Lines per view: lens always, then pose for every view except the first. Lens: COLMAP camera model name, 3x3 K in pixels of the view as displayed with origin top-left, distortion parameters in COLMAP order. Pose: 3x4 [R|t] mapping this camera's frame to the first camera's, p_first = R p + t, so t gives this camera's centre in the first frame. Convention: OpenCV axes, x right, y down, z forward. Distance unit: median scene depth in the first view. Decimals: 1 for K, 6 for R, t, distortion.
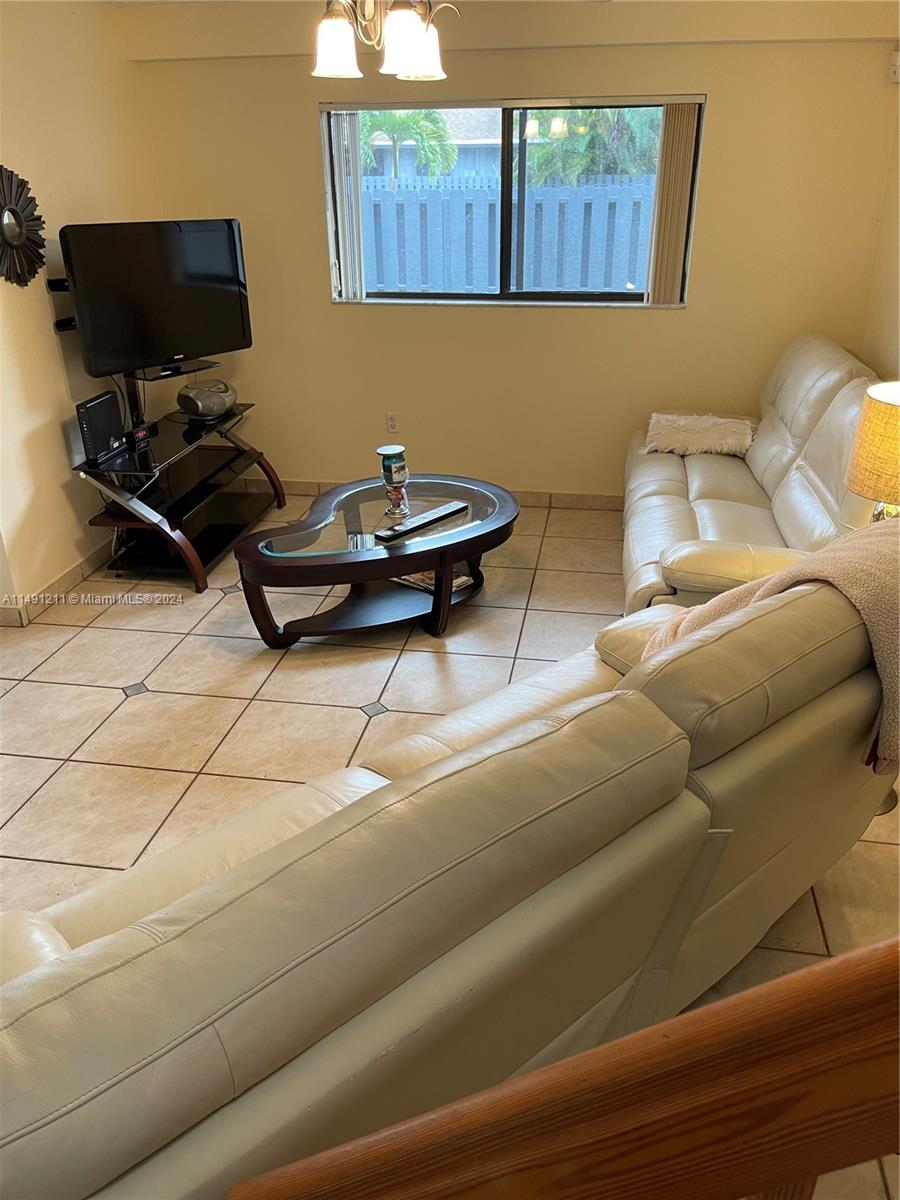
lens RADIAL K [[914.5, 0, 445.8], [0, 914.5, 605.6], [0, 0, 1]] dist [0.012967, 0.001998]
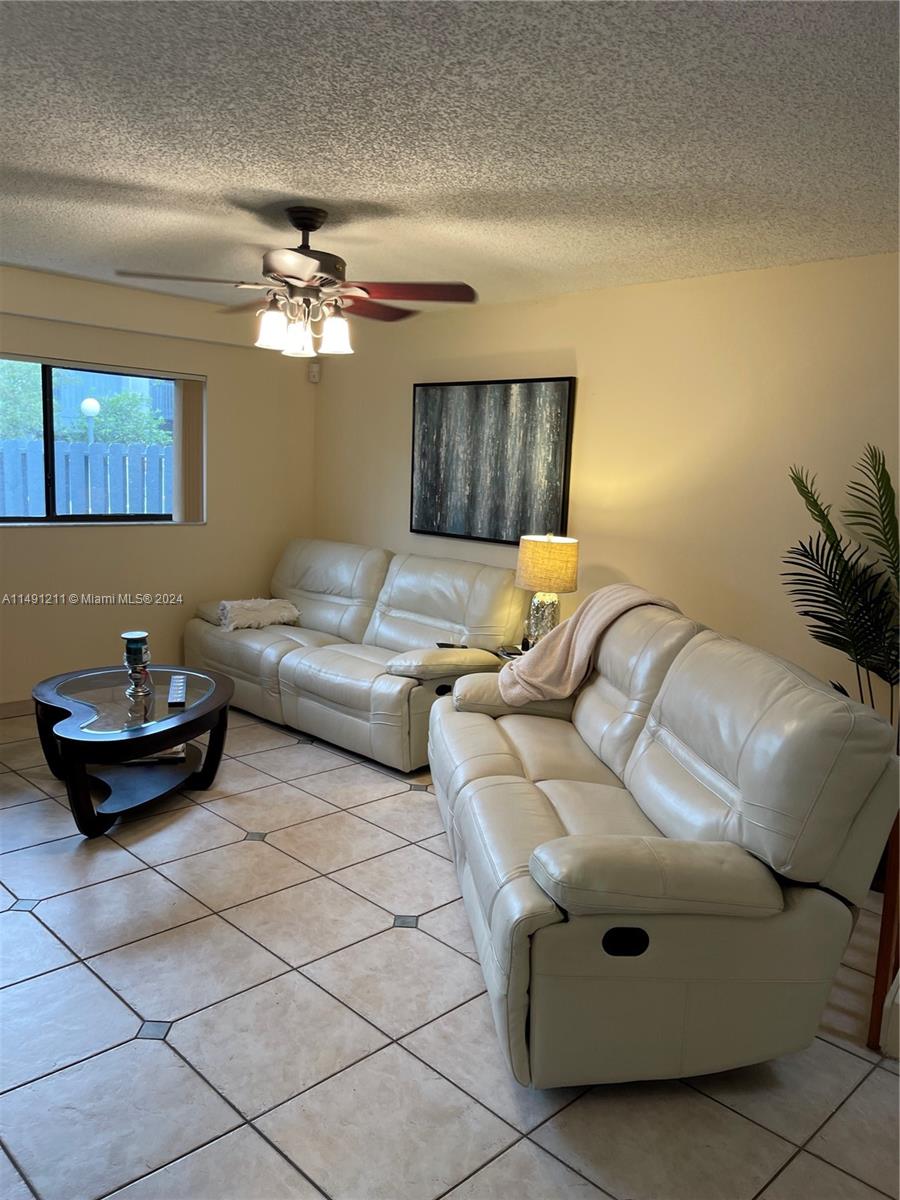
lens RADIAL K [[914.5, 0, 445.8], [0, 914.5, 605.6], [0, 0, 1]] dist [0.012967, 0.001998]
pose [[0.572876, -0.090239, 0.814659, -0.648095], [0.303996, 0.946424, -0.108938, 0.028003], [-0.761183, 0.310061, 0.569616, 0.049289]]
